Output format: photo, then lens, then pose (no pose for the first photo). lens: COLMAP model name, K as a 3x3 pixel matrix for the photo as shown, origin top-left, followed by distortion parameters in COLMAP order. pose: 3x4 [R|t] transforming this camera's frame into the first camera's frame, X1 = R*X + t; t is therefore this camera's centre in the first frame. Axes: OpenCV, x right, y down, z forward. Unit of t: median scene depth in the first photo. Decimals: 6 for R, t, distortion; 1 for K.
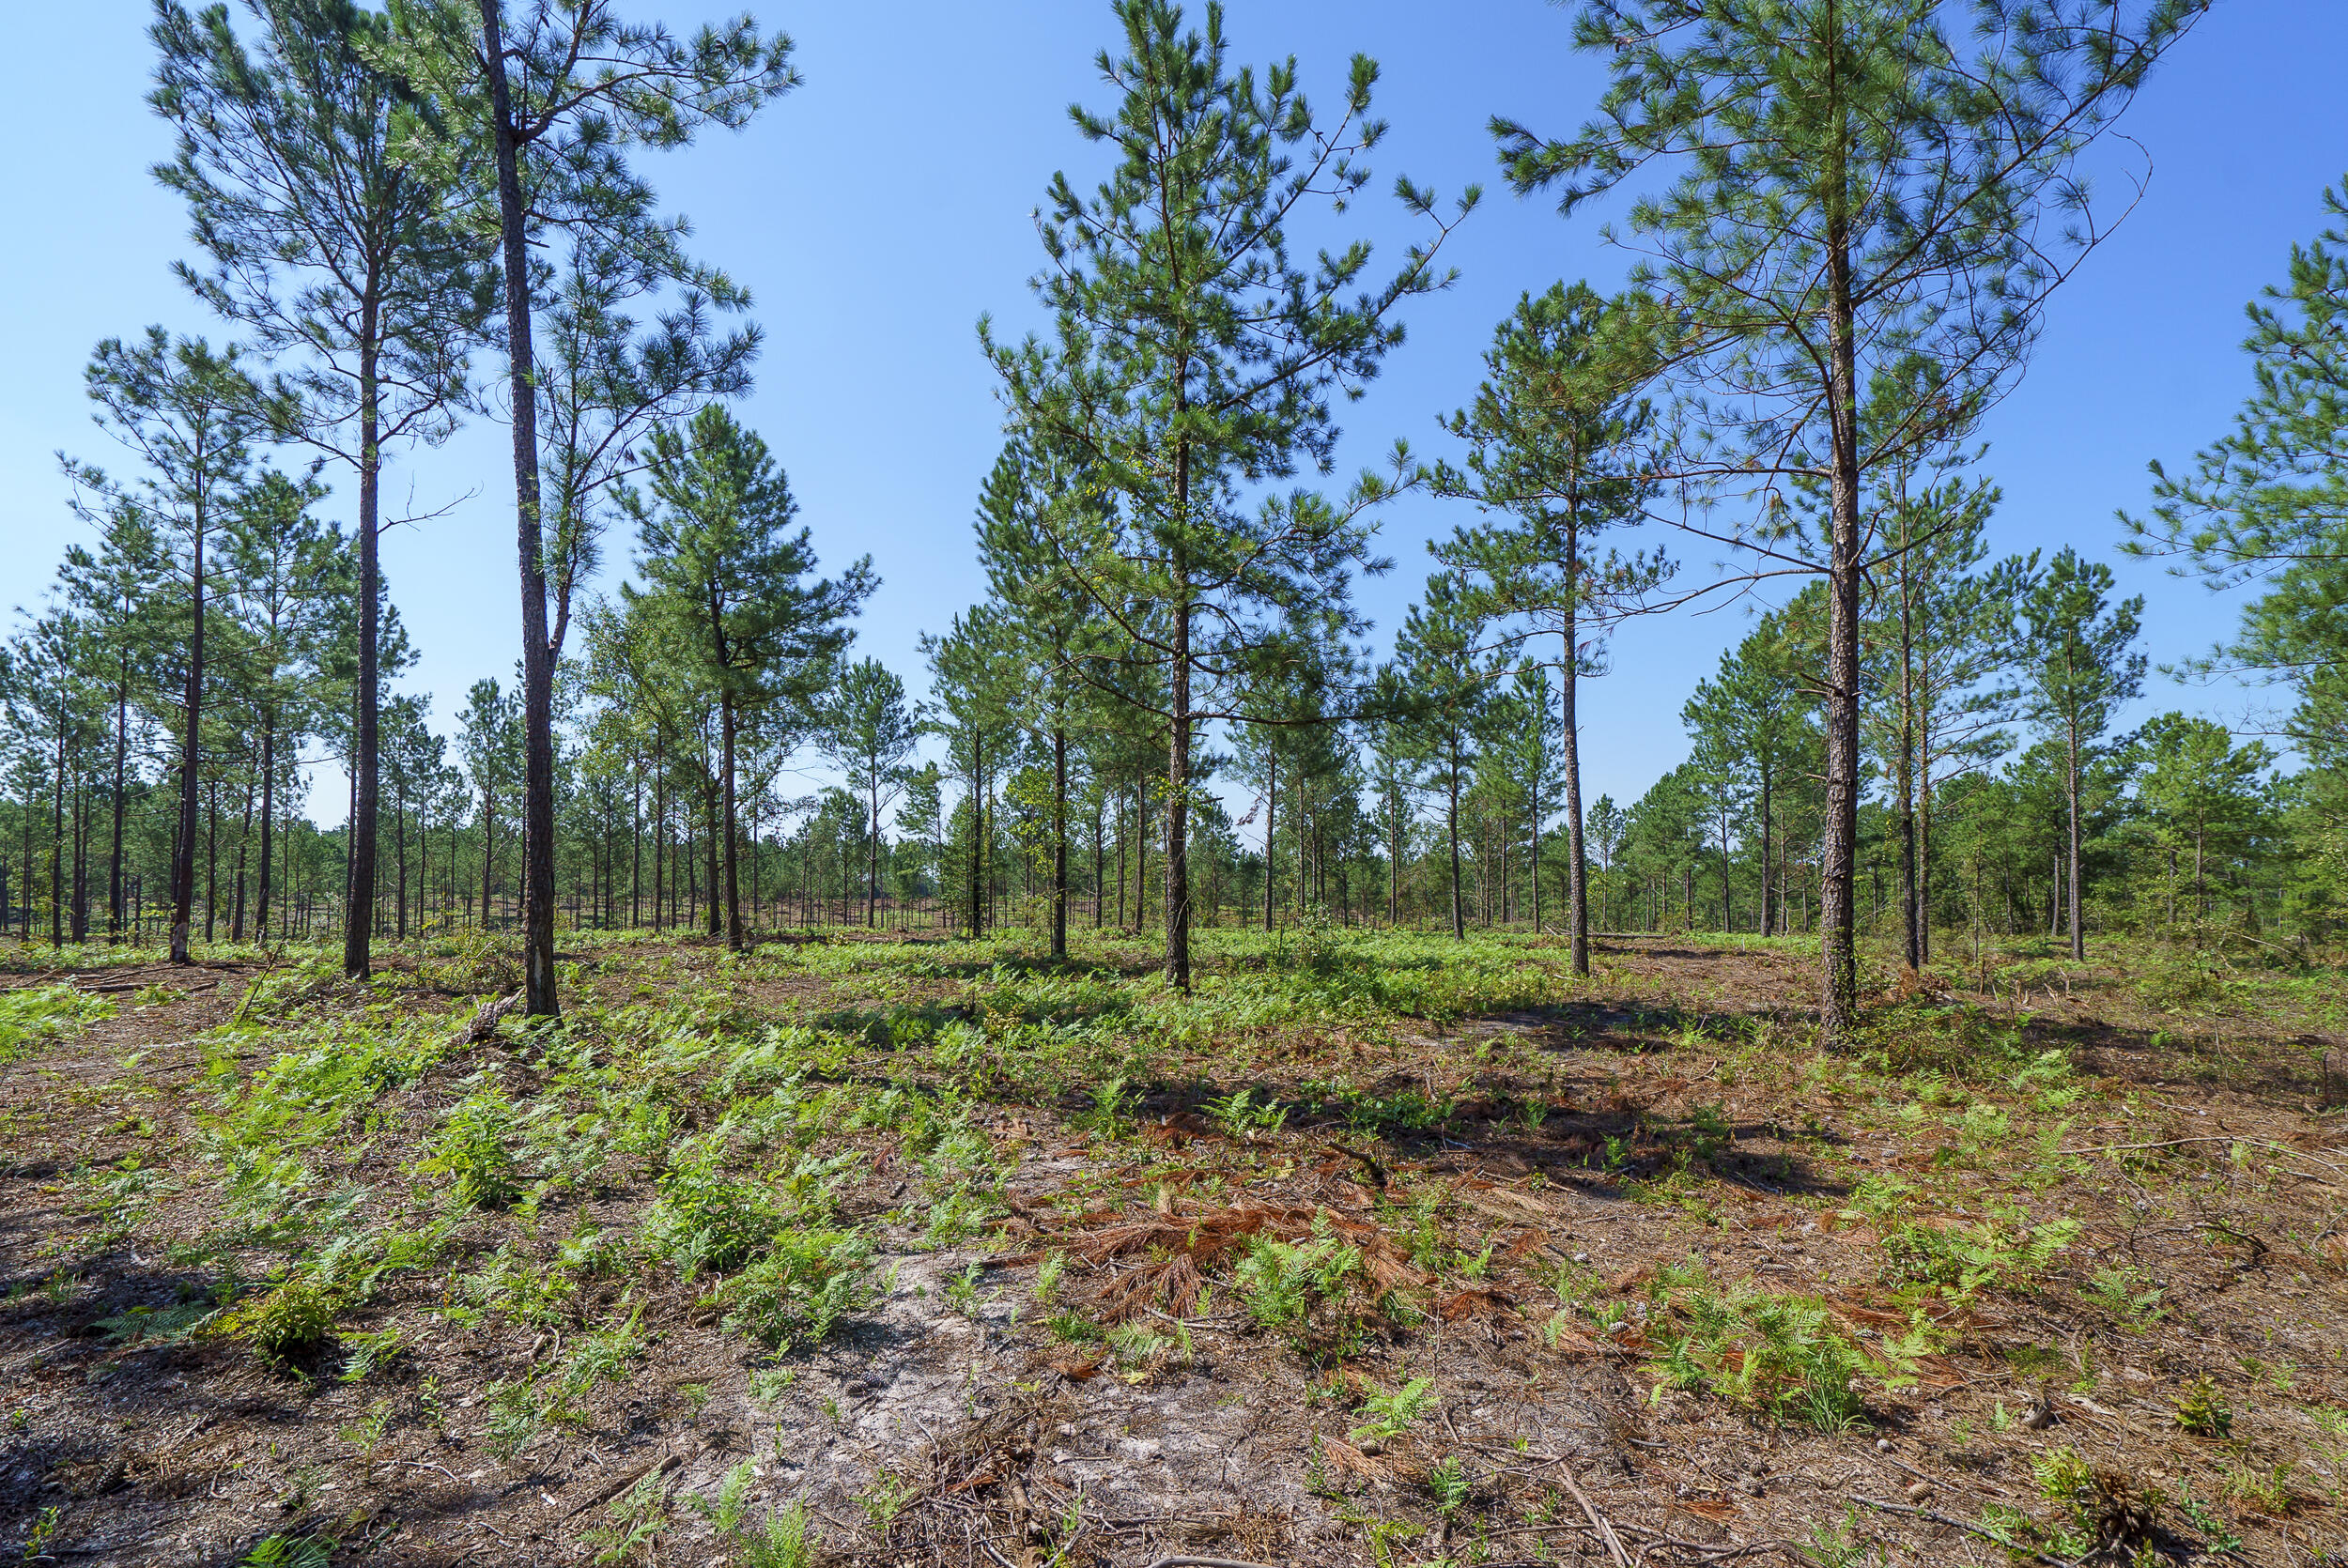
lens RADIAL K [[1074.9, 0, 1177.9], [0, 1074.9, 790.9], [0, 0, 1]] dist [-0.018716, 0.004783]
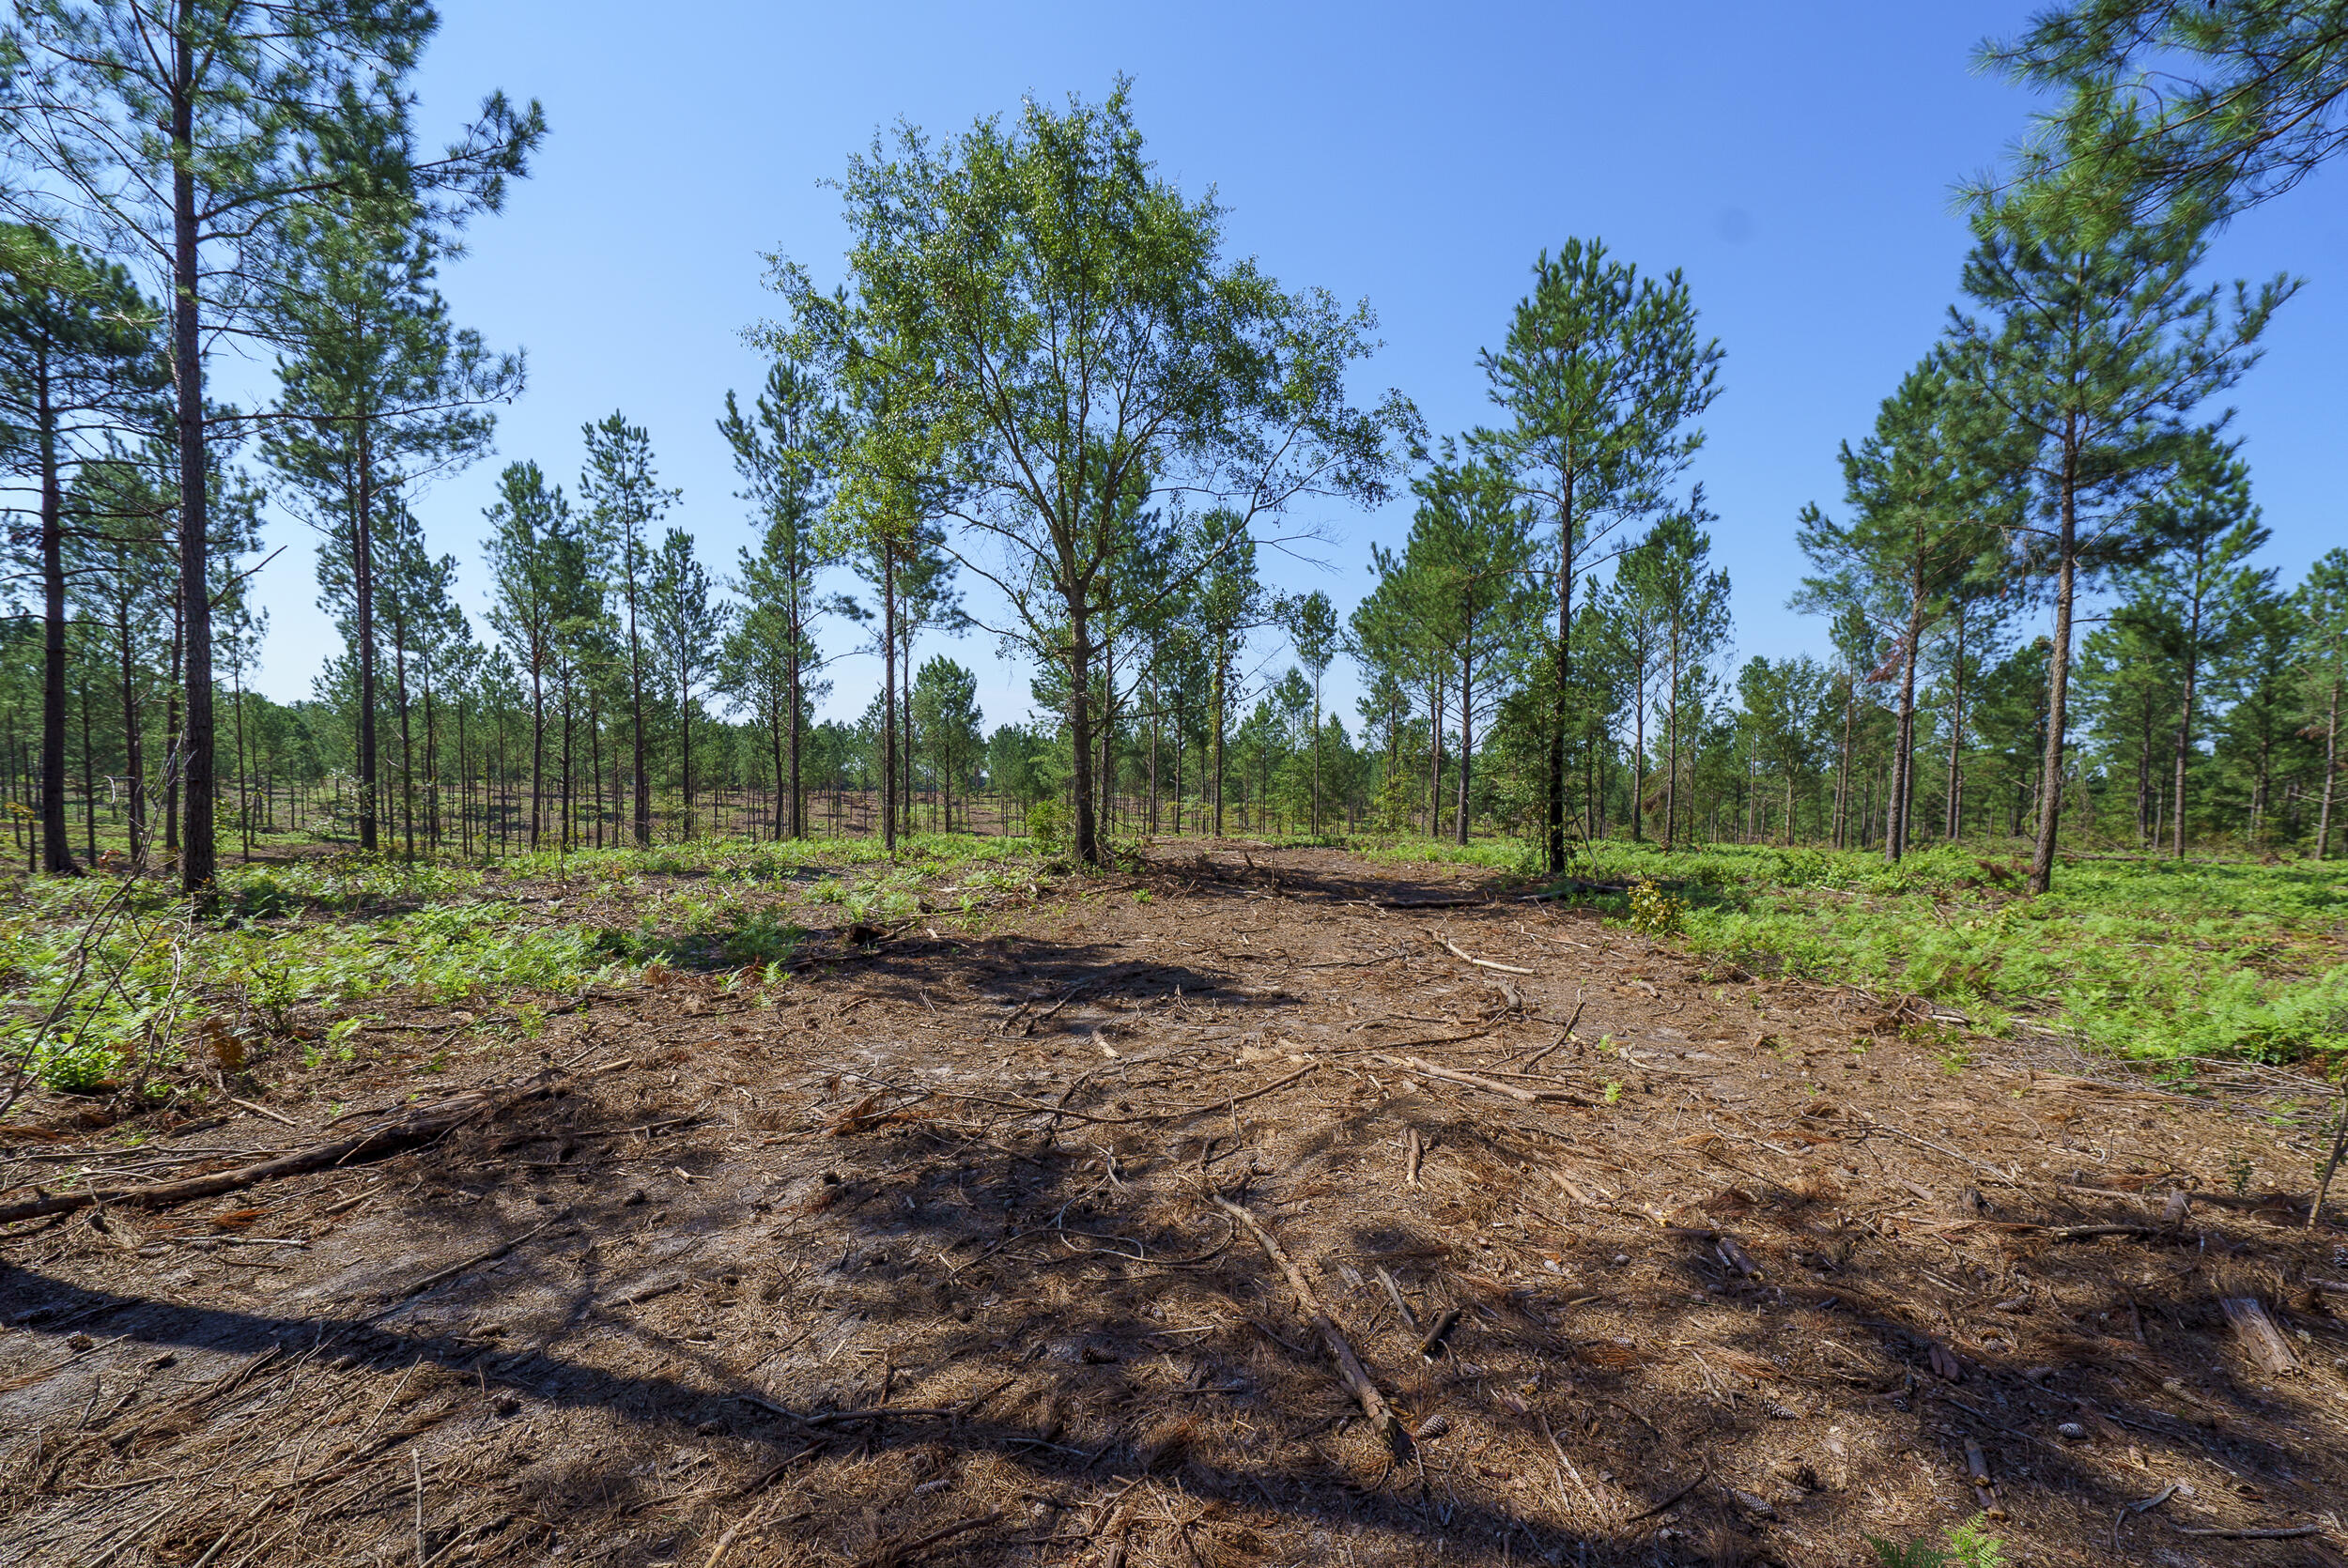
lens RADIAL K [[1074.9, 0, 1179.7], [0, 1074.9, 767.6], [0, 0, 1]] dist [-0.018716, 0.004783]
pose [[0.999510, -0.008208, 0.030192, -0.541771], [0.005283, 0.995392, 0.095739, 0.053711], [-0.030839, -0.095533, 0.994948, 0.634785]]
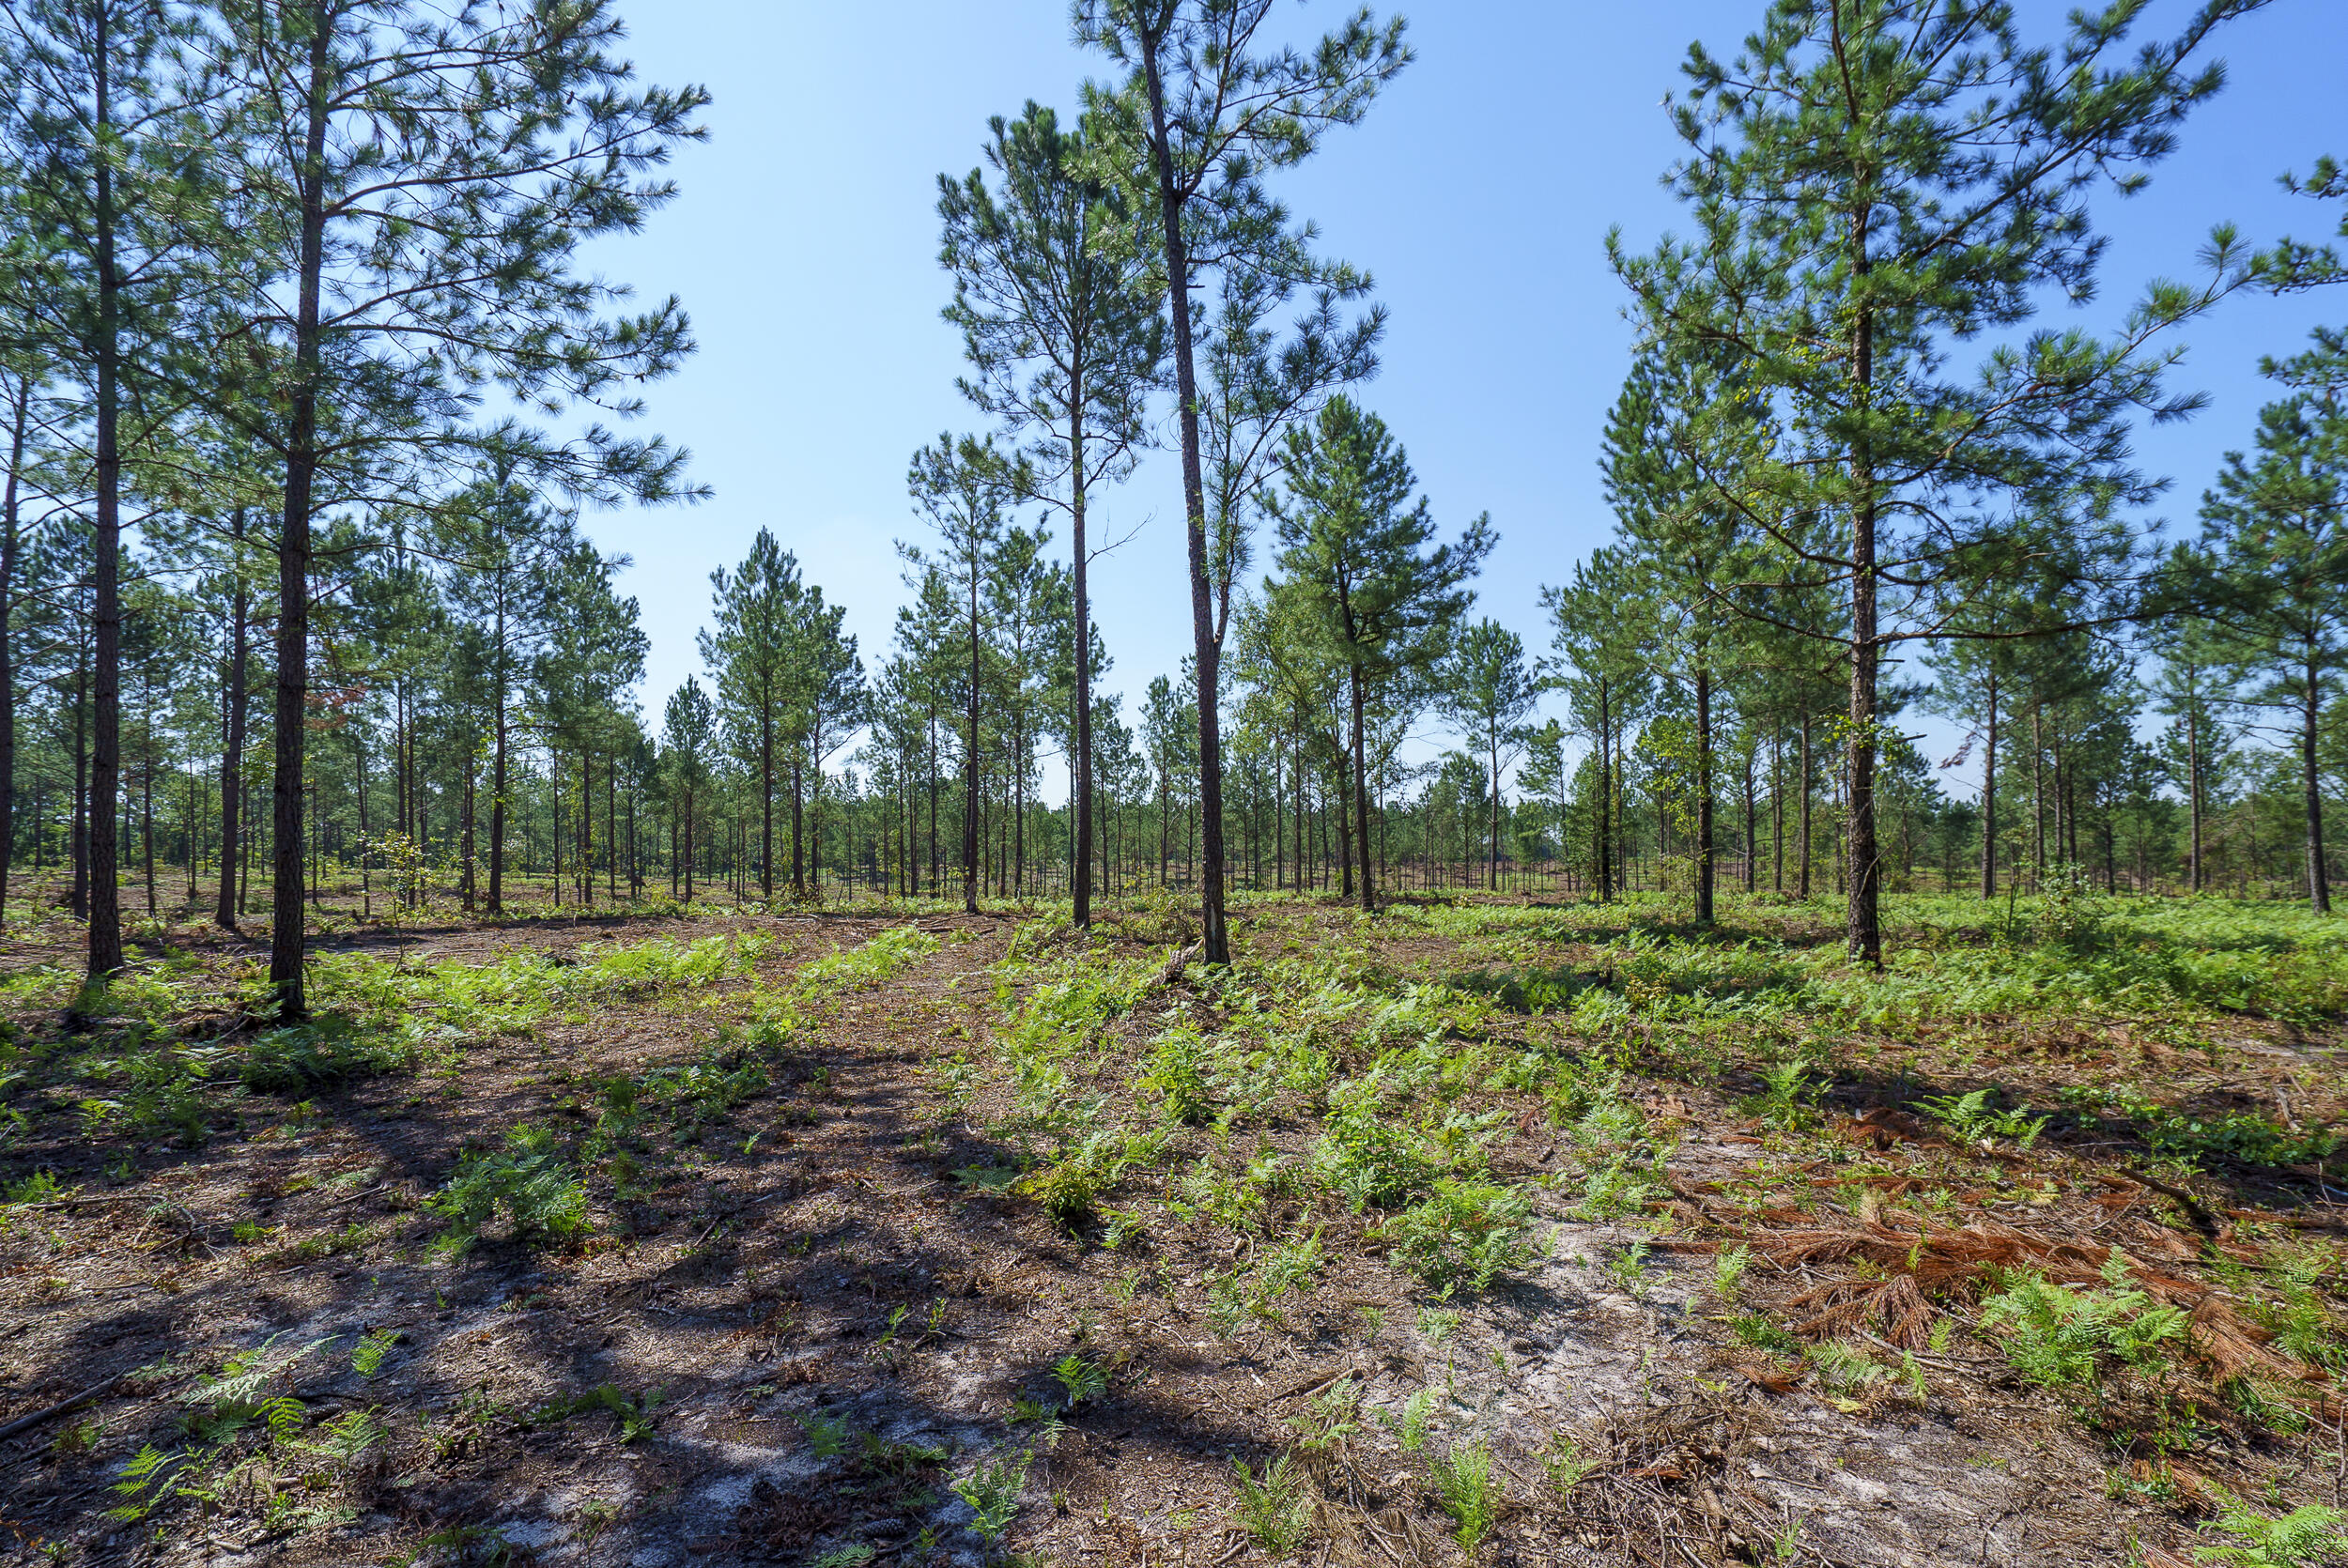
lens RADIAL K [[1074.9, 0, 1174.6], [0, 1074.9, 780.3], [0, 0, 1]] dist [-0.018716, 0.004783]
pose [[0.846450, -0.044336, -0.530619, -0.018343], [0.057110, 0.998338, 0.007687, 0.002811], [0.529397, -0.036810, 0.847576, -0.003196]]
